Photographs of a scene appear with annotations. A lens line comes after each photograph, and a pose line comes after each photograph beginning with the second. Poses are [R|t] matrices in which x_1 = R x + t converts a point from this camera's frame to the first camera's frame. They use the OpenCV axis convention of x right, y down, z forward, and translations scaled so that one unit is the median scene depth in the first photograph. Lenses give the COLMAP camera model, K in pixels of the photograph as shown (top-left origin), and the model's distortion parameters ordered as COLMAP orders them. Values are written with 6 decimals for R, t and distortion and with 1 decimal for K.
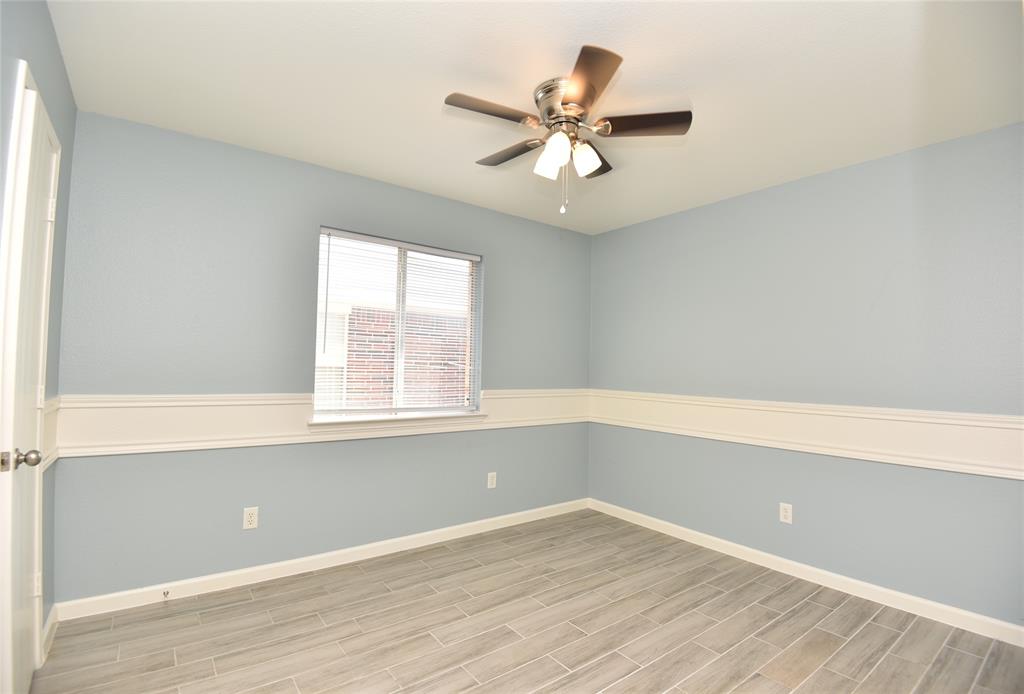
lens RADIAL K [[479.6, 0, 508.4], [0, 479.6, 343.9], [0, 0, 1]] dist [-0.000264, -0.024417]
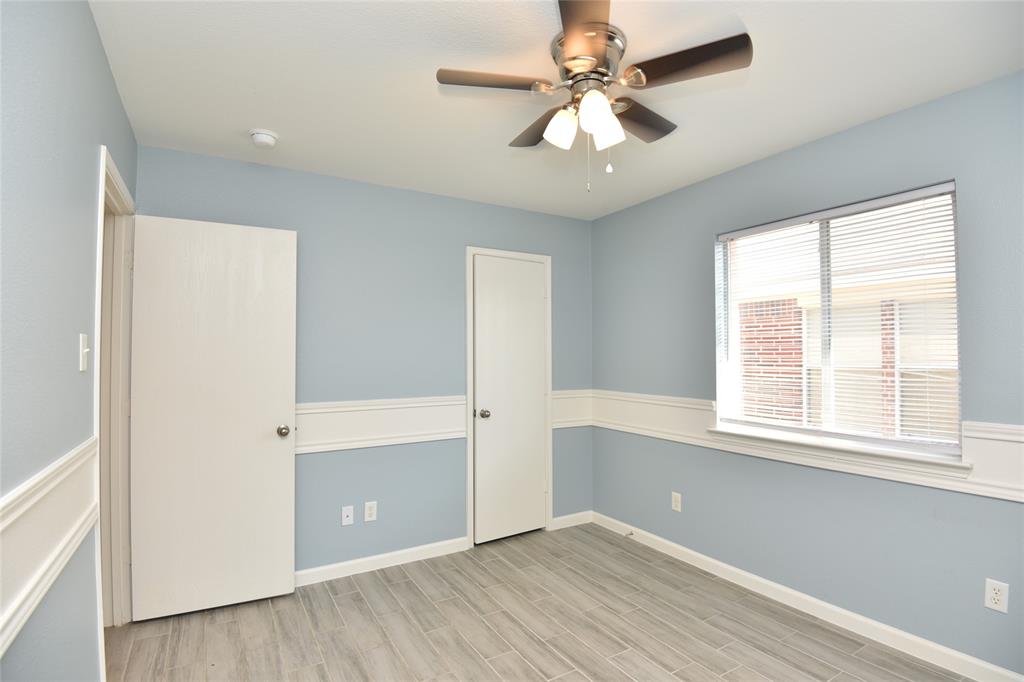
lens RADIAL K [[477.2, 0, 509.3], [0, 477.2, 346.2], [0, 0, 1]] dist [-0.015185, -0.018641]
pose [[-0.068415, -0.045508, -0.996618, 0.662221], [0.037290, 0.998144, -0.048137, 0.021066], [0.996960, -0.040457, -0.066591, 0.668104]]
